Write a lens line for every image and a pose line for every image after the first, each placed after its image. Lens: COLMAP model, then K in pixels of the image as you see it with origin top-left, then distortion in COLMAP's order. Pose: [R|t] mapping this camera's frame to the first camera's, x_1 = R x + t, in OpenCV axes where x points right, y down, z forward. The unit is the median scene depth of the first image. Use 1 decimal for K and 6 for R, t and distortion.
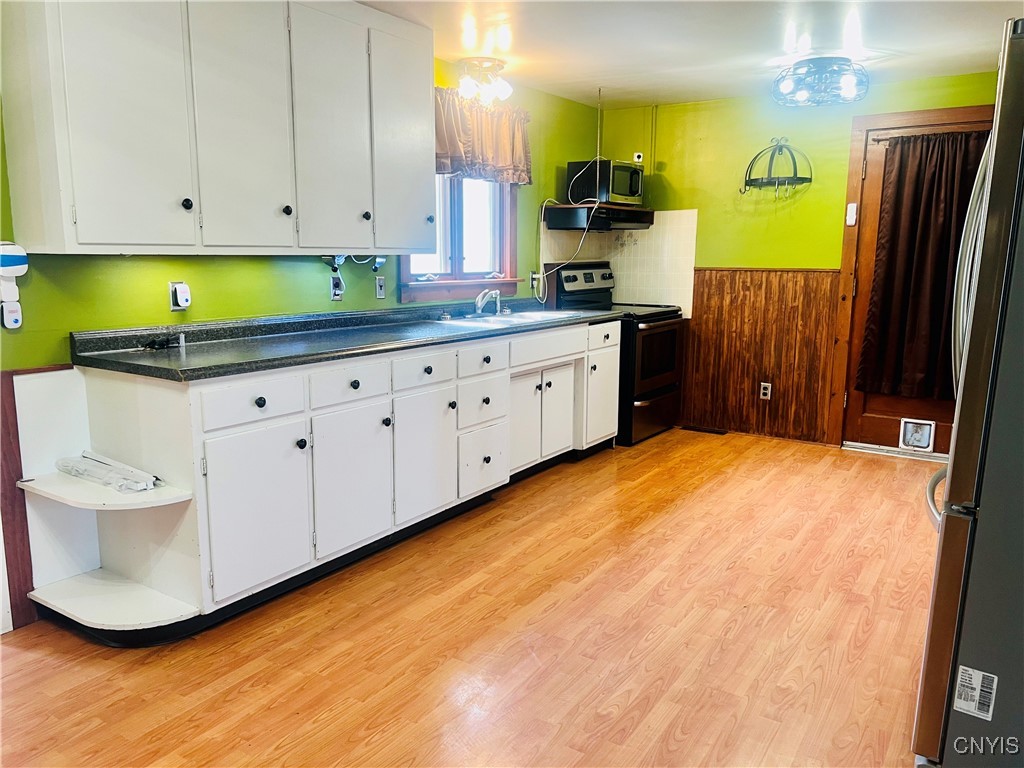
lens RADIAL K [[774.6, 0, 506.1], [0, 774.6, 387.6], [0, 0, 1]] dist [0.062935, -0.075881]
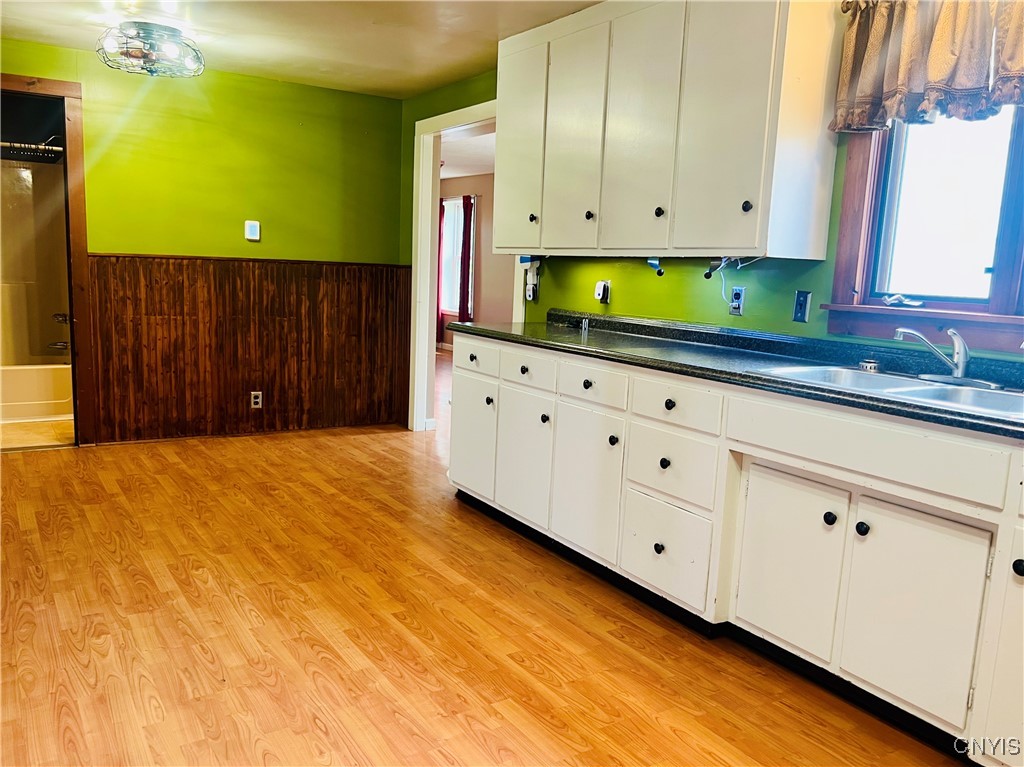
lens RADIAL K [[821.2, 0, 509.5], [0, 821.2, 391.5], [0, 0, 1]] dist [0.058381, -0.054574]
pose [[-0.408463, 0.119036, -0.904980, 0.876032], [-0.199183, 0.955942, 0.215640, -0.222330], [0.890777, 0.268338, -0.366758, 1.435754]]
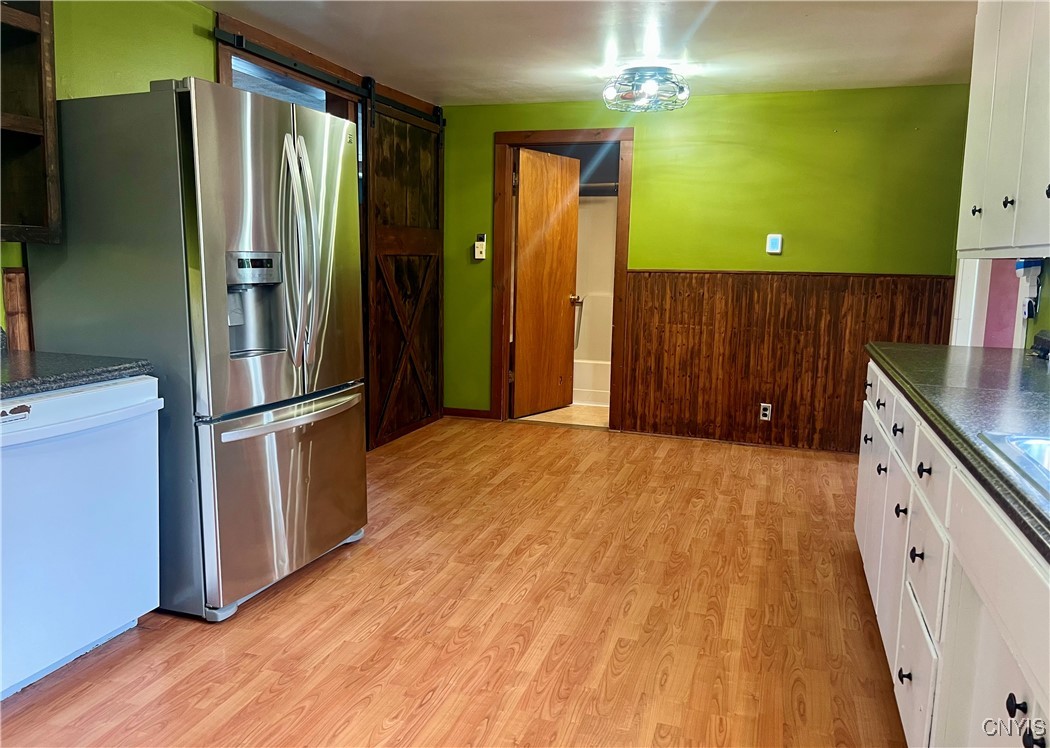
lens RADIAL K [[789.9, 0, 524.3], [0, 789.9, 365.8], [0, 0, 1]] dist [0.063502, -0.002105]
pose [[-0.962789, 0.011192, -0.270023, 0.430124], [-0.072483, 0.951843, 0.297895, -0.283455], [0.260354, 0.306382, -0.915612, 1.720672]]
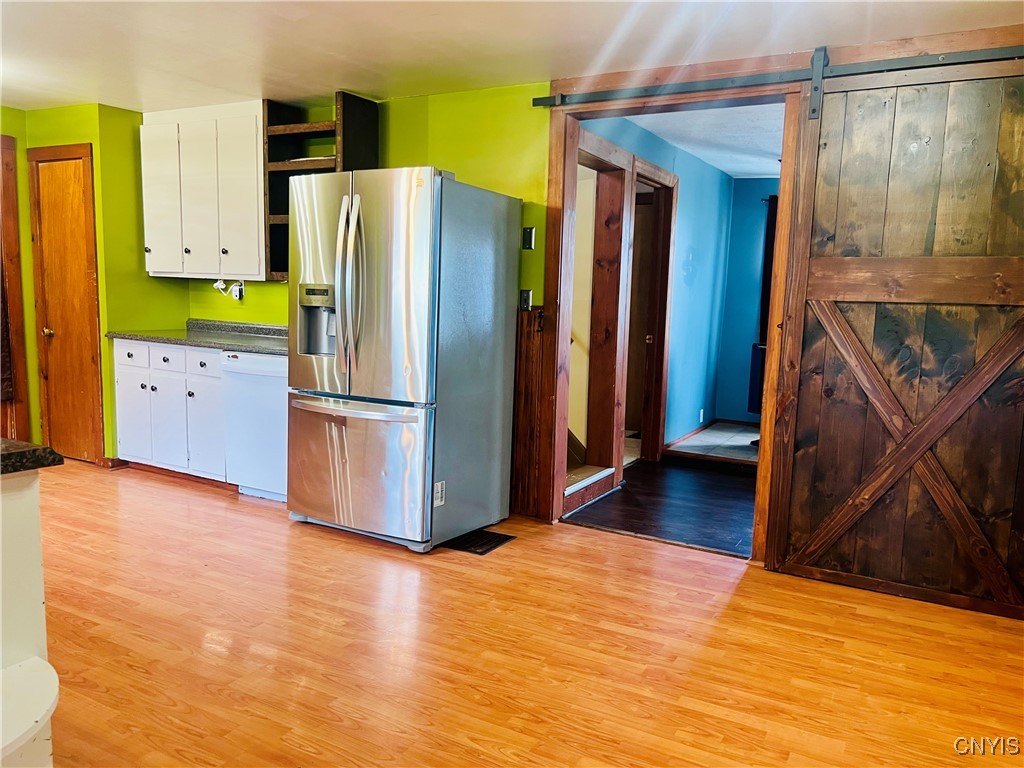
lens RADIAL K [[774.6, 0, 504.8], [0, 774.6, 387.4], [0, 0, 1]] dist [0.062935, -0.075881]
pose [[-0.068701, -0.130735, 0.989034, -0.839553], [0.141348, 0.980100, 0.139372, -0.083239], [-0.987573, 0.149373, -0.048855, 0.551460]]
